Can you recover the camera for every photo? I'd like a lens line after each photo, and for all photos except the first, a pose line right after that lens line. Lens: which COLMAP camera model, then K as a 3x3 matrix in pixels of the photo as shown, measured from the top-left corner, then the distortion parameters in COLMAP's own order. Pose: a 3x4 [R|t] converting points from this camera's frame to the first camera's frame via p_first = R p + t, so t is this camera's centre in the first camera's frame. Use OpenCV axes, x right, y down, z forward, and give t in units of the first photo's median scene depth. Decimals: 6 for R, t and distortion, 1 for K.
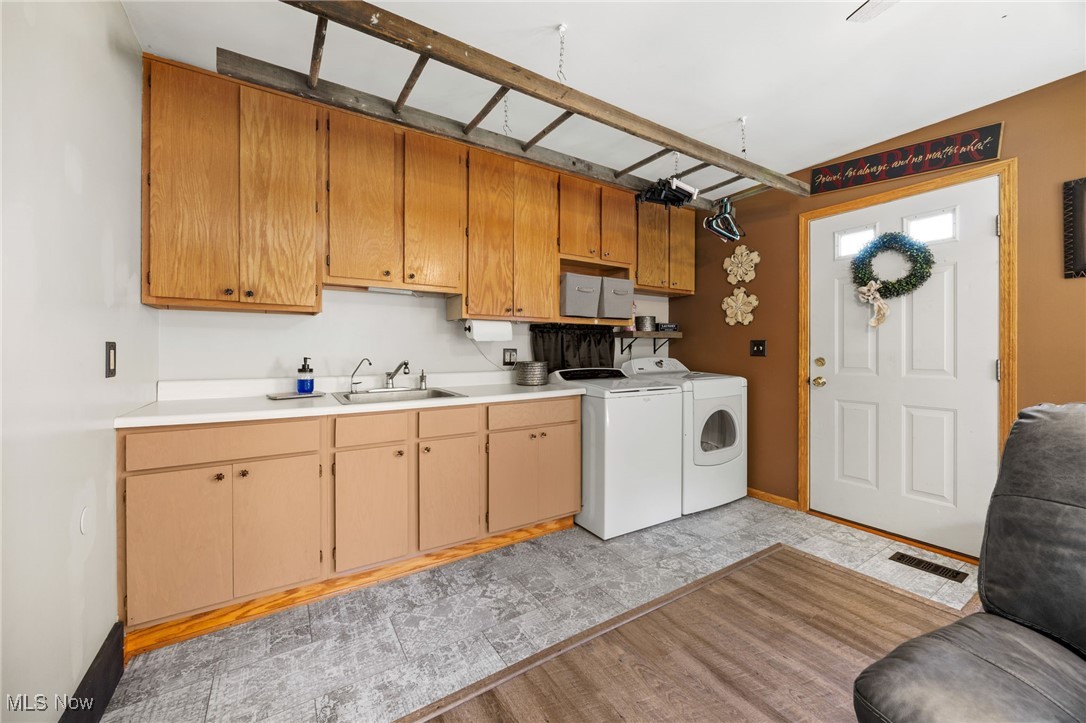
lens RADIAL K [[414.9, 0, 538.2], [0, 414.9, 352.8], [0, 0, 1]] dist [-0.001456, -0.000290]
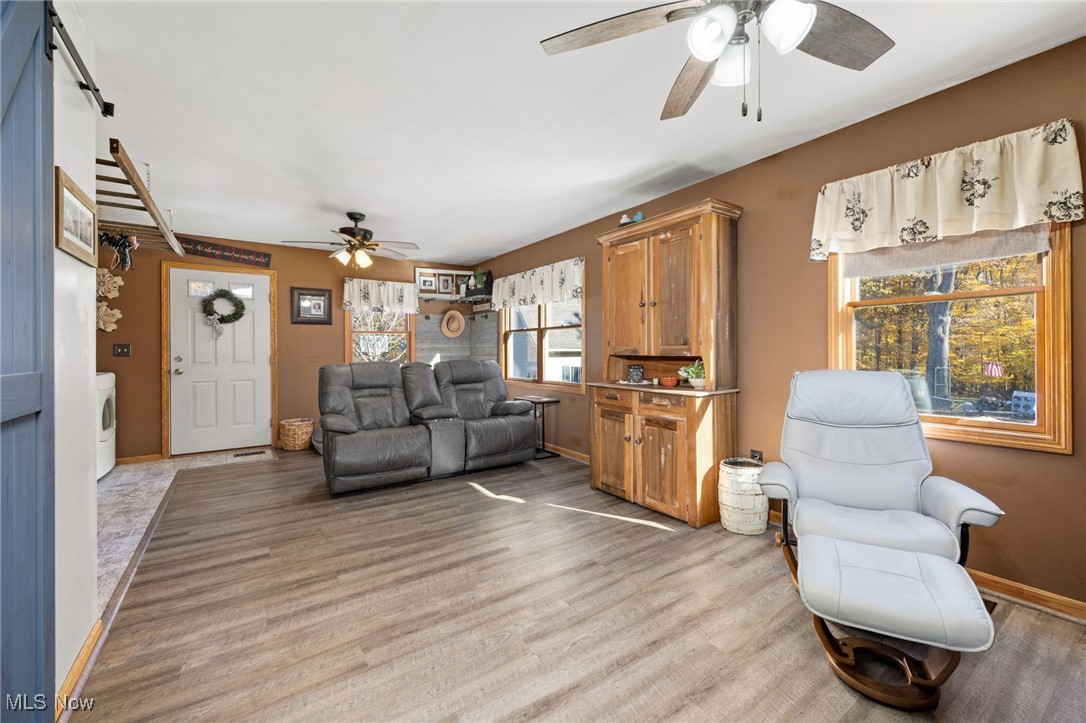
lens RADIAL K [[458.6, 0, 571.3], [0, 458.6, 356.6], [0, 0, 1]] dist [-0.002004, -0.000223]
pose [[-0.073020, -0.011855, 0.997260, -1.262679], [0.004126, 0.999917, 0.012188, -0.002973], [-0.997322, 0.005005, -0.072965, -0.392376]]
